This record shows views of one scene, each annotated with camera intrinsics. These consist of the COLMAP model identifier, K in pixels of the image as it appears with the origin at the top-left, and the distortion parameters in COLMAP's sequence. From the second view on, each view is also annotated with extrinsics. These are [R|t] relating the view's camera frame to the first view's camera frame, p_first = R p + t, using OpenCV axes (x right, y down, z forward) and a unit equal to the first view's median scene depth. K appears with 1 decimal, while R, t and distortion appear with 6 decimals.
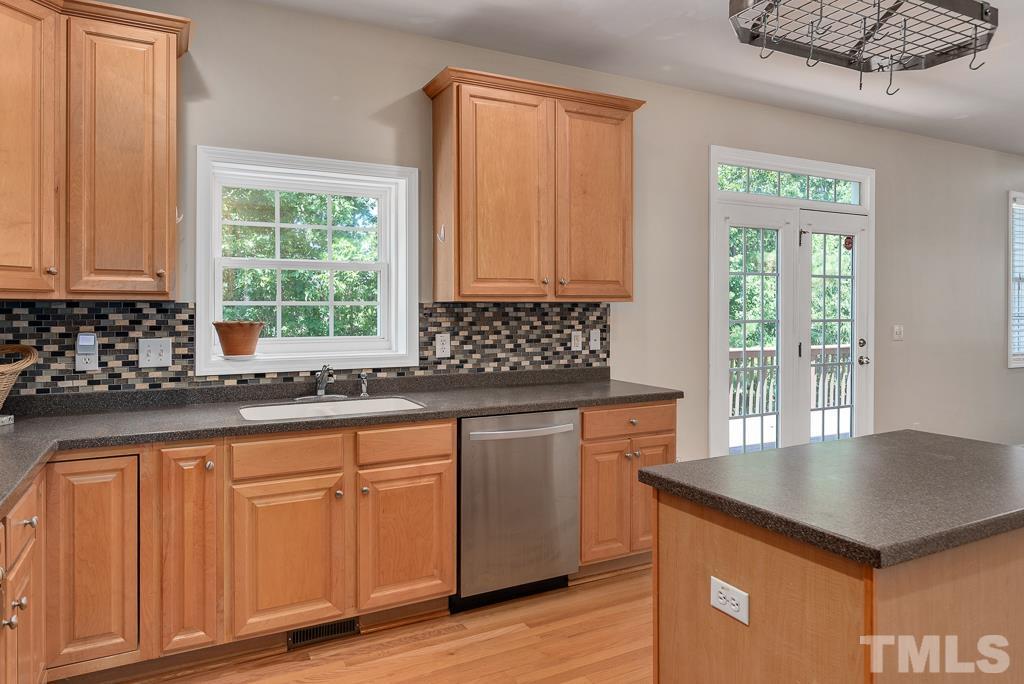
lens RADIAL K [[640.7, 0, 507.6], [0, 640.7, 336.2], [0, 0, 1]] dist [0.006572, -0.003286]
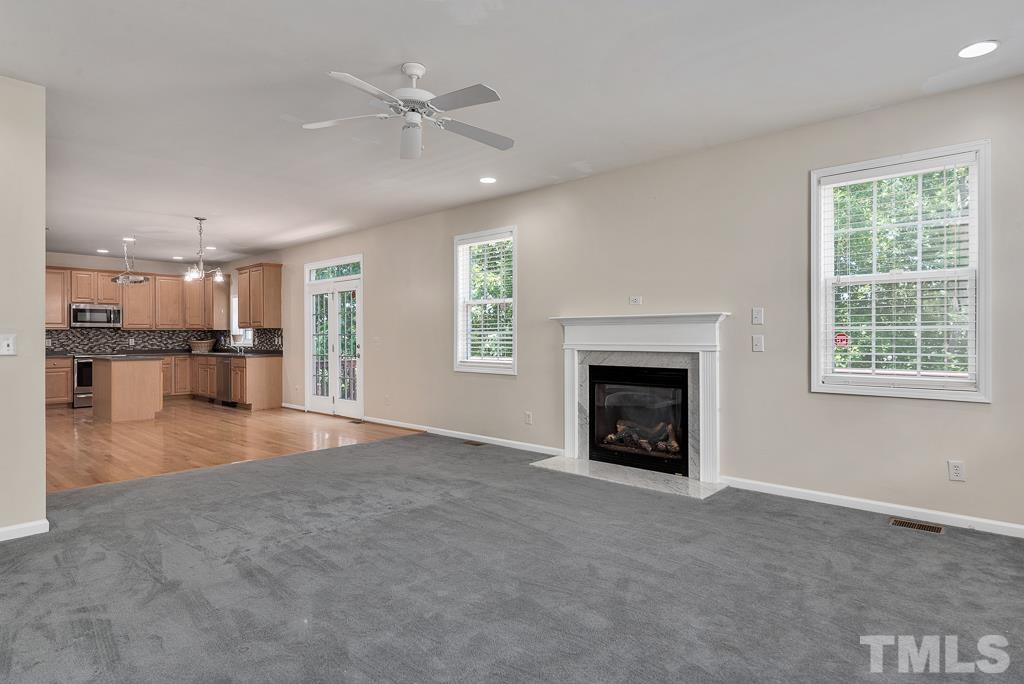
lens RADIAL K [[562.0, 0, 513.6], [0, 562.0, 335.4], [0, 0, 1]] dist [-0.006457, 0.001623]
pose [[0.355569, -0.000234, -0.934650, 3.144878], [-0.029326, 0.999505, -0.011406, -0.022985], [0.934190, 0.031465, 0.355386, 1.163887]]
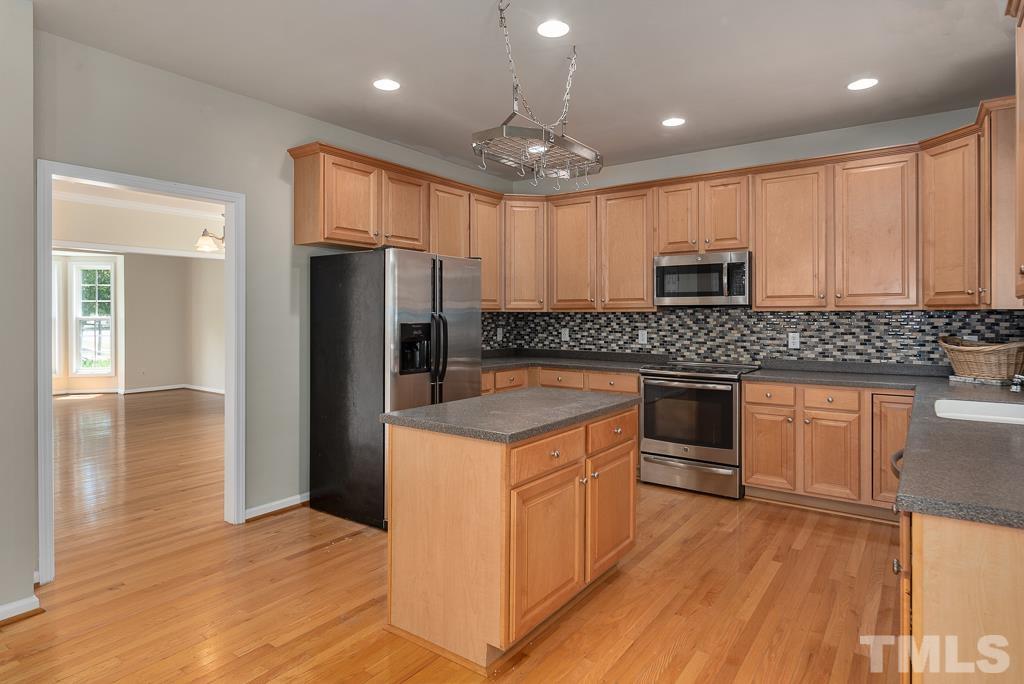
lens RADIAL K [[590.0, 0, 538.0], [0, 590.0, 319.4], [0, 0, 1]] dist [0.007333, -0.000043]
pose [[-0.874512, 0.002963, -0.484995, 0.652448], [-0.016978, 0.999181, 0.036719, -0.046210], [0.484707, 0.040345, -0.873746, 1.171616]]
